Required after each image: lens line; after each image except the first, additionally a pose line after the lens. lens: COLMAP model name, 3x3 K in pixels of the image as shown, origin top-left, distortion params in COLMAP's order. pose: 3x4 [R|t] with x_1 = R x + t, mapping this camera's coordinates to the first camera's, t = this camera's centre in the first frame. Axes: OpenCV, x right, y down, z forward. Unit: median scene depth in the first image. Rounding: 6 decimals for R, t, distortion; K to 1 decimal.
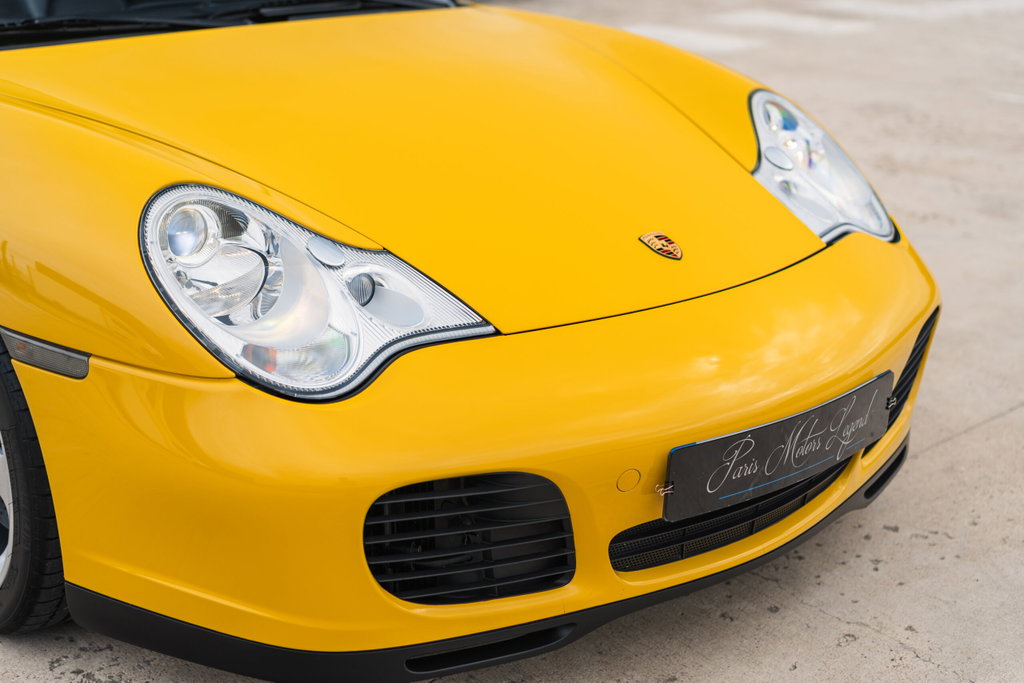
lens RADIAL K [[1546.1, 0, 511.6], [0, 1546.1, 351.9], [0, 0, 1]] dist [0.013706, 0.000000]
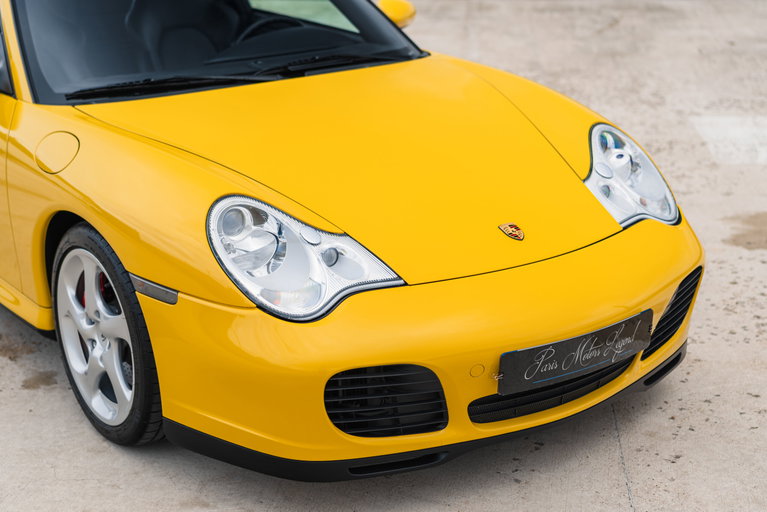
lens RADIAL K [[1215.3, 0, 374.5], [0, 1215.3, 299.4], [0, 0, 1]] dist [-0.002550, 0.000000]
pose [[0.993484, 0.026701, -0.110802, 0.106574], [-0.022635, 0.999029, 0.037797, -0.045401], [0.111703, -0.035043, 0.993124, -0.363237]]
